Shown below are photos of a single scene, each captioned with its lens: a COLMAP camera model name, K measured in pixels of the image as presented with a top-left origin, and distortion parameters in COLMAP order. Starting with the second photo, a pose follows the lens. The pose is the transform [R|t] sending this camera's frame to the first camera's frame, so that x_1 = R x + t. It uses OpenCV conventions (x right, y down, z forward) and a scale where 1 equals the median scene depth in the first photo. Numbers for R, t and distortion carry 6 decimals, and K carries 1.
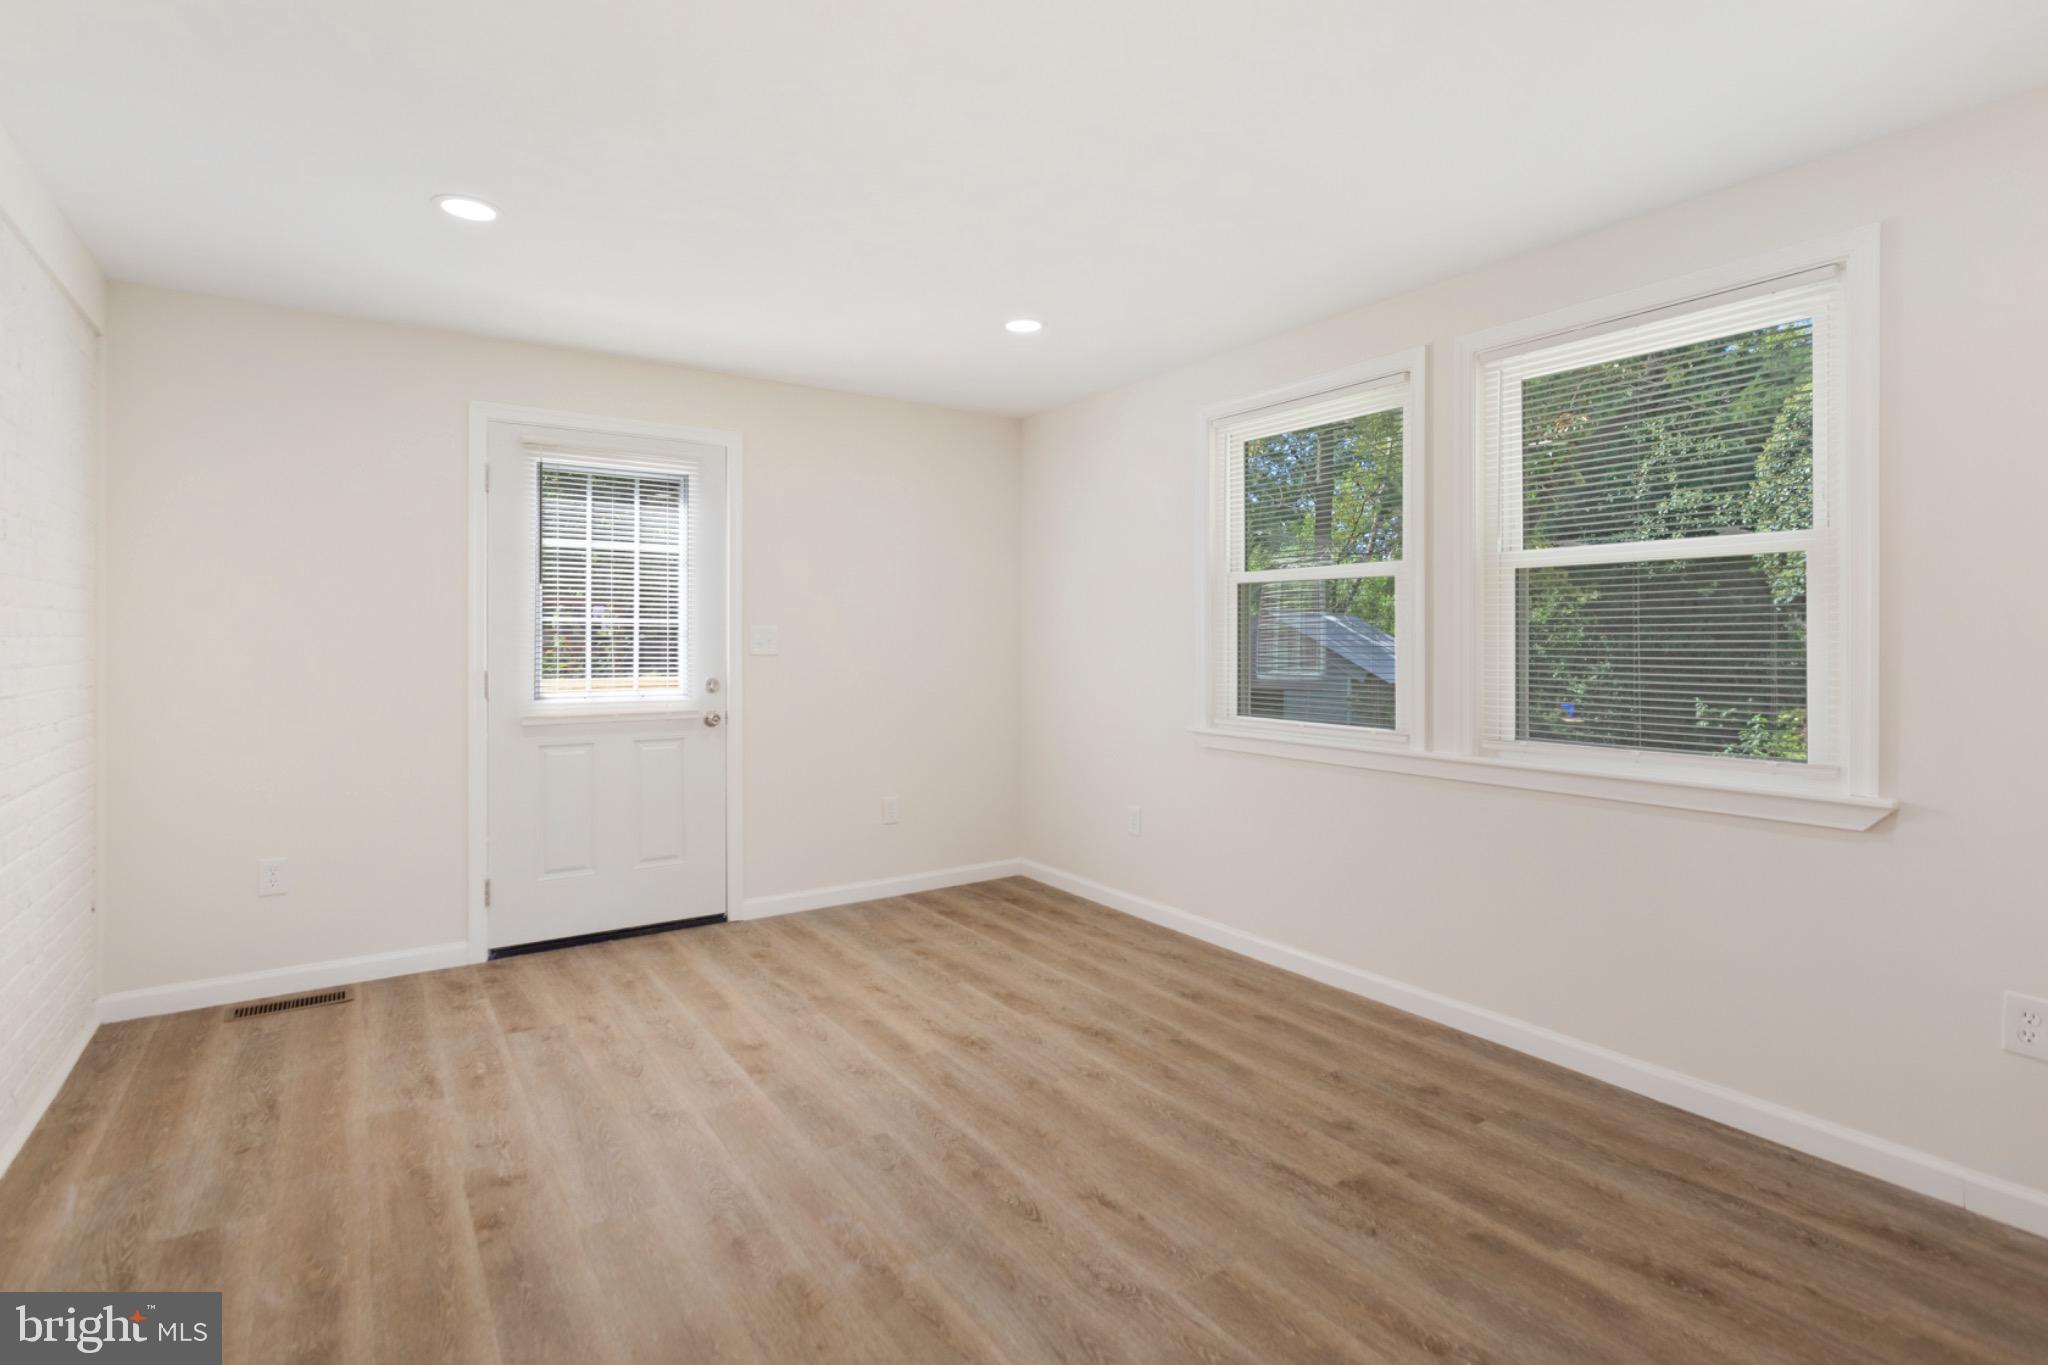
lens RADIAL K [[1015.9, 0, 1019.1], [0, 1015.9, 659.4], [0, 0, 1]] dist [-0.005247, 0.001115]
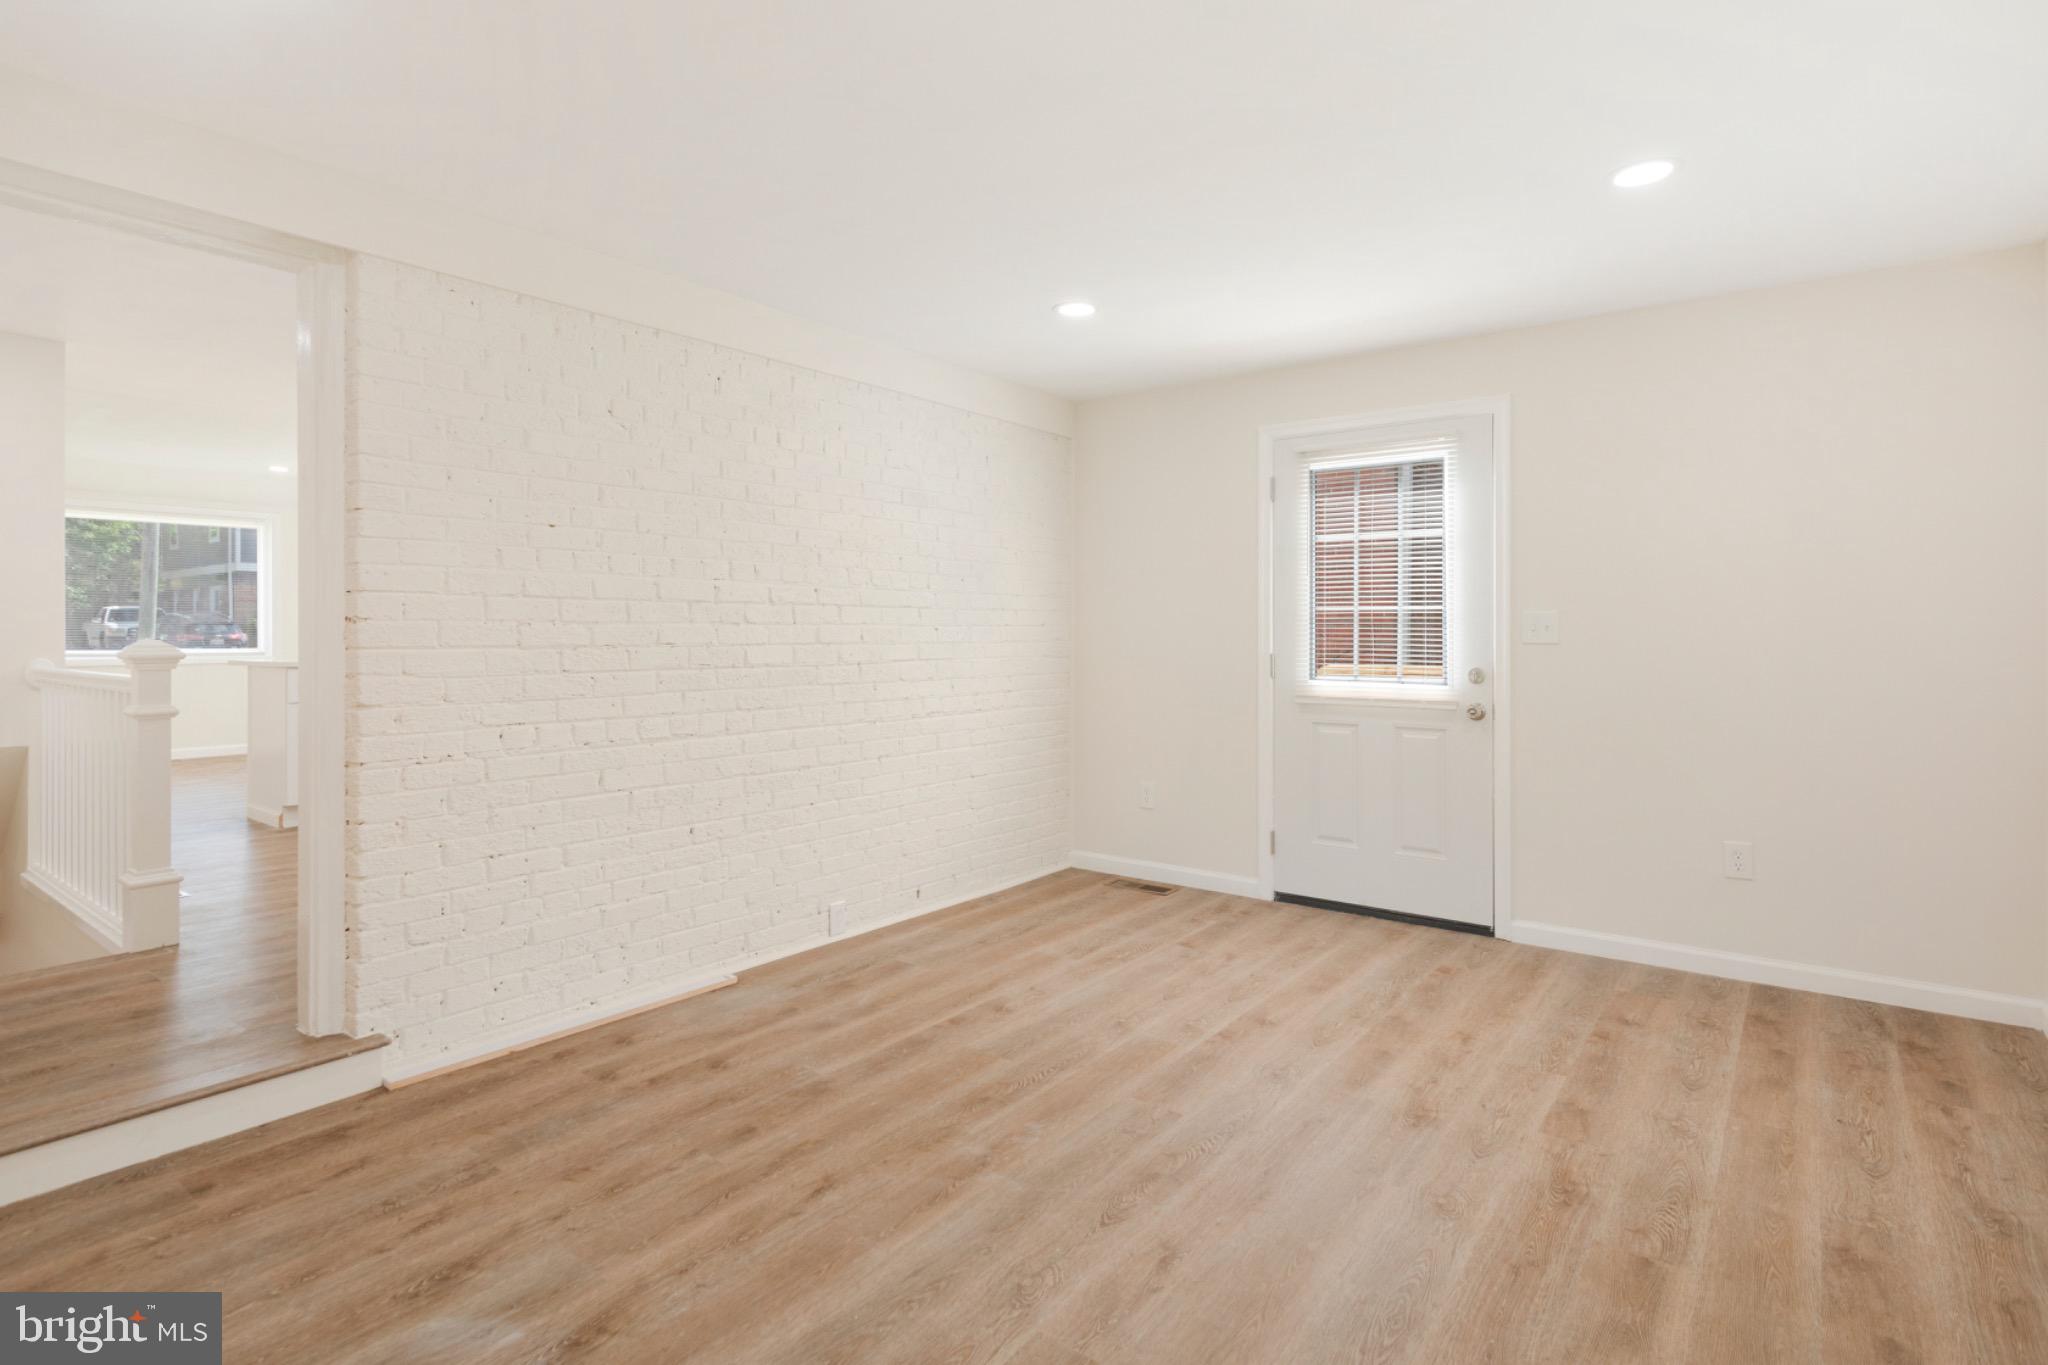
lens RADIAL K [[1028.4, 0, 996.0], [0, 1028.4, 651.4], [0, 0, 1]] dist [-0.000738, 0.001256]
pose [[0.288673, 0.018557, -0.957248, 0.632096], [-0.016100, 0.999765, 0.014526, -0.003962], [0.957292, 0.011218, 0.288904, 0.422223]]
